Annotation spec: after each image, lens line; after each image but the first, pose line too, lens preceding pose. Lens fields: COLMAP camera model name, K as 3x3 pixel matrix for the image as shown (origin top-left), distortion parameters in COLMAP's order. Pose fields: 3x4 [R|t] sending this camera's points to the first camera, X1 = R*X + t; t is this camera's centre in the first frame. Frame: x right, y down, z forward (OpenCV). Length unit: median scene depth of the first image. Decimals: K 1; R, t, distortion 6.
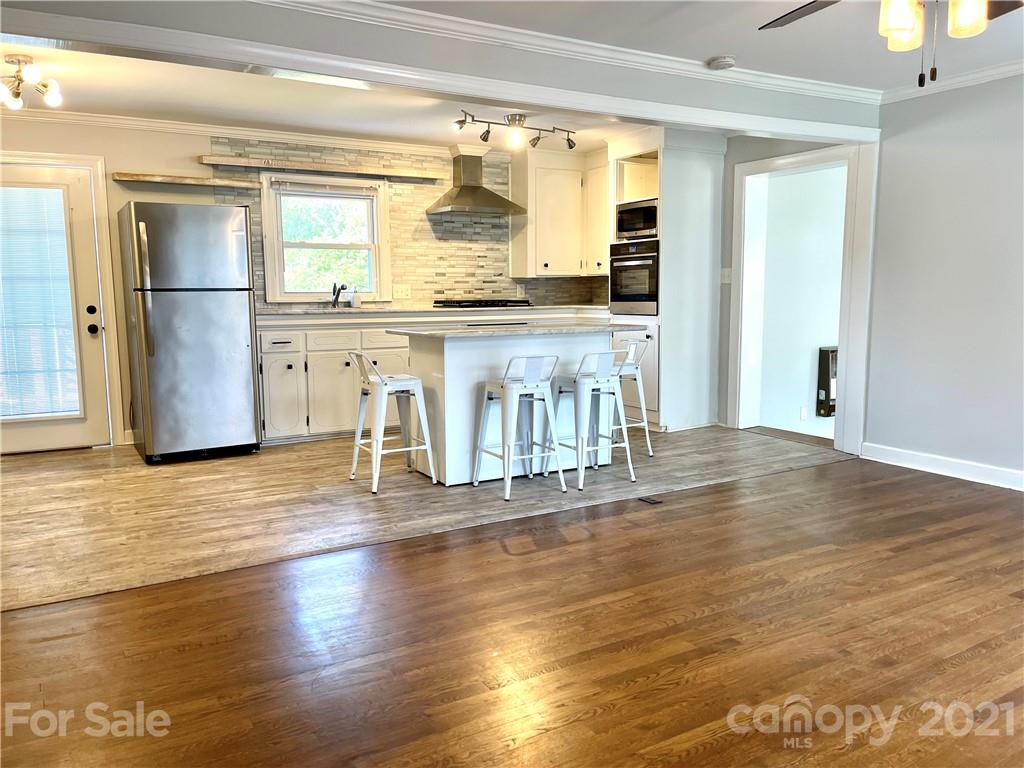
lens RADIAL K [[773.9, 0, 504.2], [0, 773.9, 391.0], [0, 0, 1]] dist [0.067875, -0.085734]
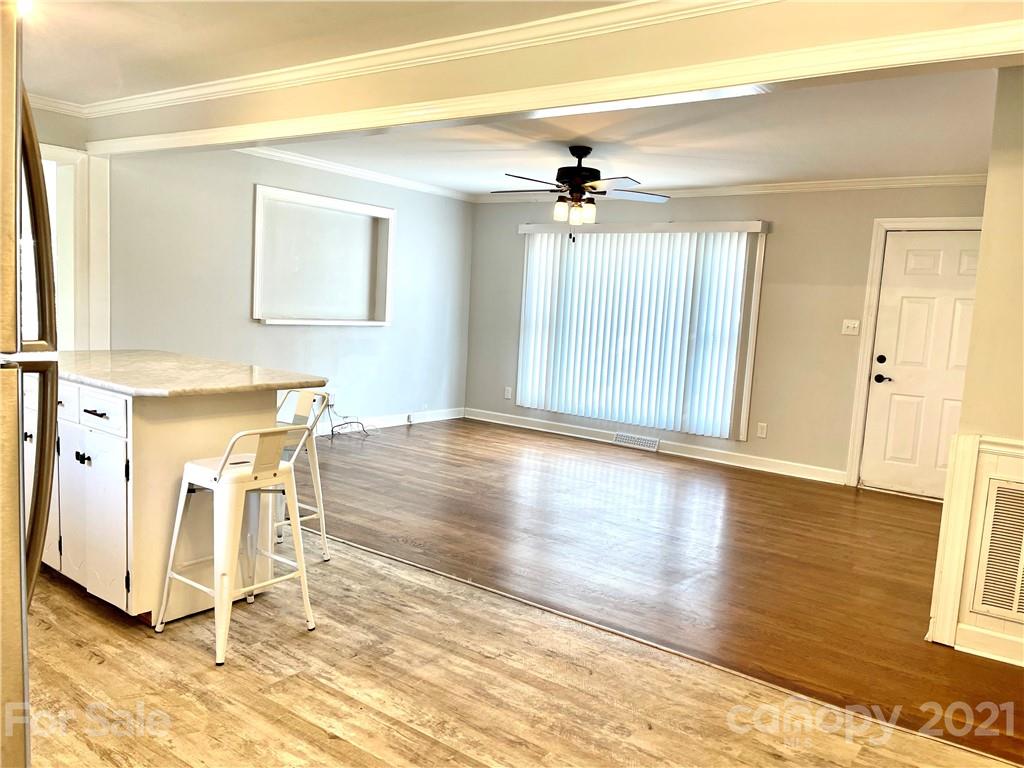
lens RADIAL K [[773.9, 0, 514.7], [0, 773.9, 388.4], [0, 0, 1]] dist [0.067875, -0.085734]
pose [[-0.394996, -0.114791, 0.911483, -0.611582], [0.063730, 0.986349, 0.151837, -0.121030], [-0.916470, 0.118064, -0.382288, 0.795787]]
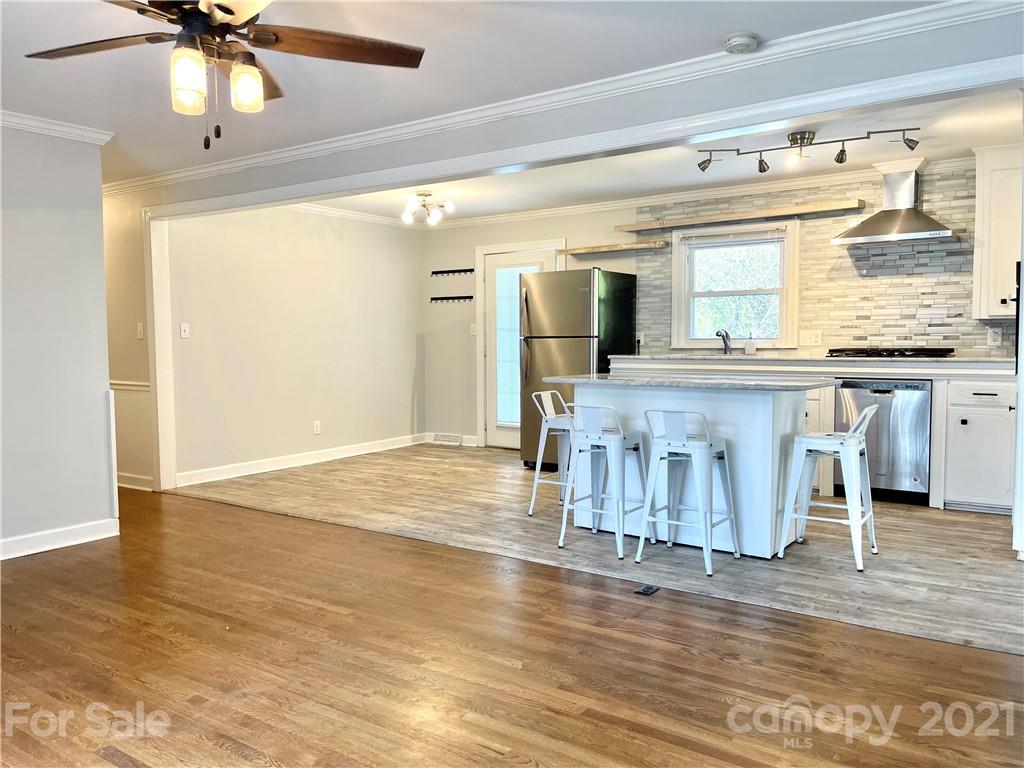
lens RADIAL K [[773.9, 0, 516.5], [0, 773.9, 391.0], [0, 0, 1]] dist [0.067875, -0.085734]
pose [[0.425703, 0.066018, -0.902451, 0.620417], [-0.115184, 0.993175, 0.018320, -0.050340], [0.897502, 0.096149, 0.430402, 0.353587]]
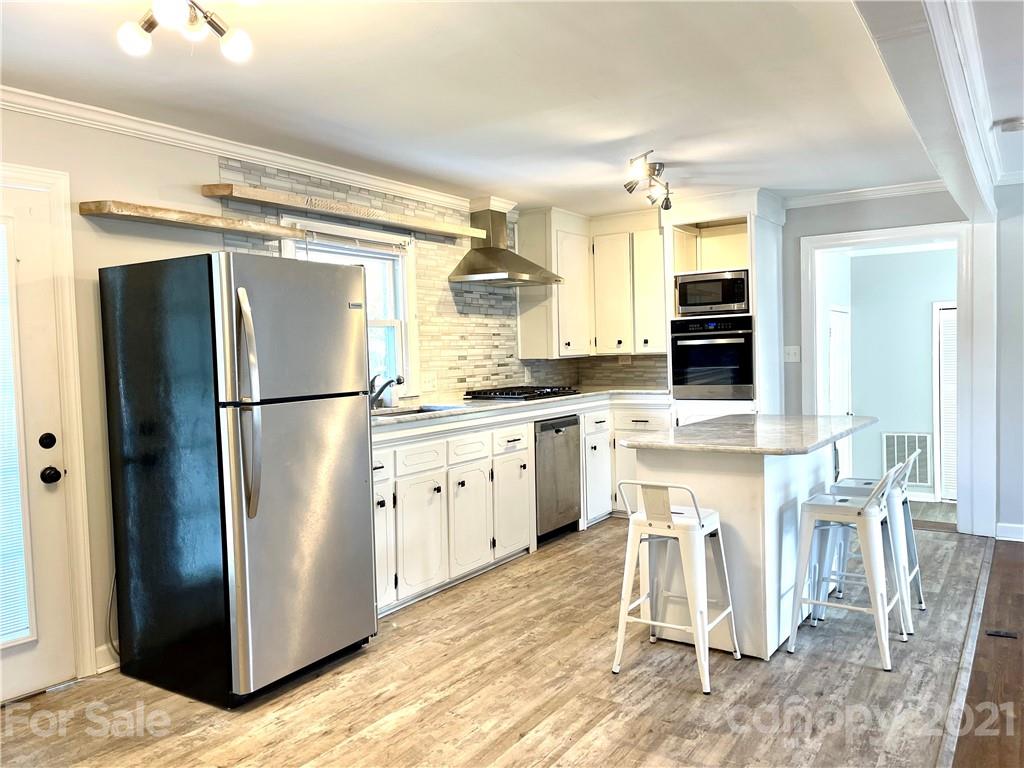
lens RADIAL K [[773.9, 0, 515.9], [0, 773.9, 396.7], [0, 0, 1]] dist [0.067875, -0.085734]
pose [[0.894541, -0.044008, 0.444815, -0.446188], [0.079713, 0.994896, -0.061875, -0.069121], [-0.439821, 0.090807, 0.893483, 0.334057]]
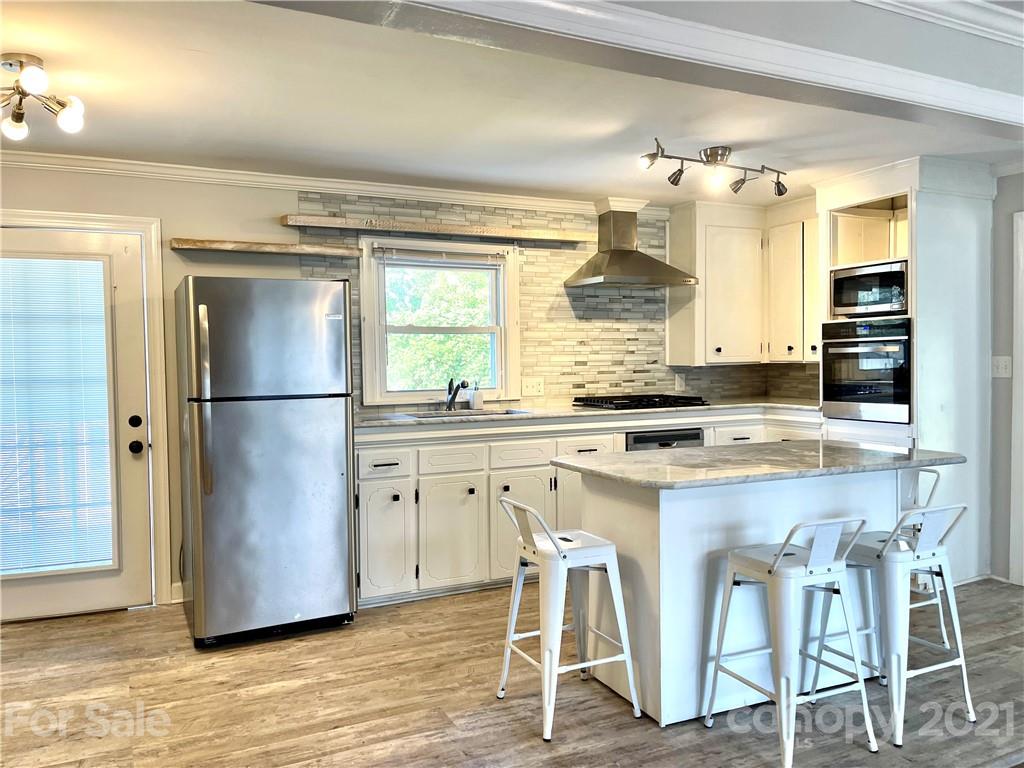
lens RADIAL K [[773.9, 0, 508.4], [0, 773.9, 395.7], [0, 0, 1]] dist [0.067875, -0.085734]
pose [[0.997098, -0.001728, -0.076110, -0.111814], [-0.004543, 0.996610, -0.082148, -0.064273], [0.075994, 0.082255, 0.993710, 0.273290]]
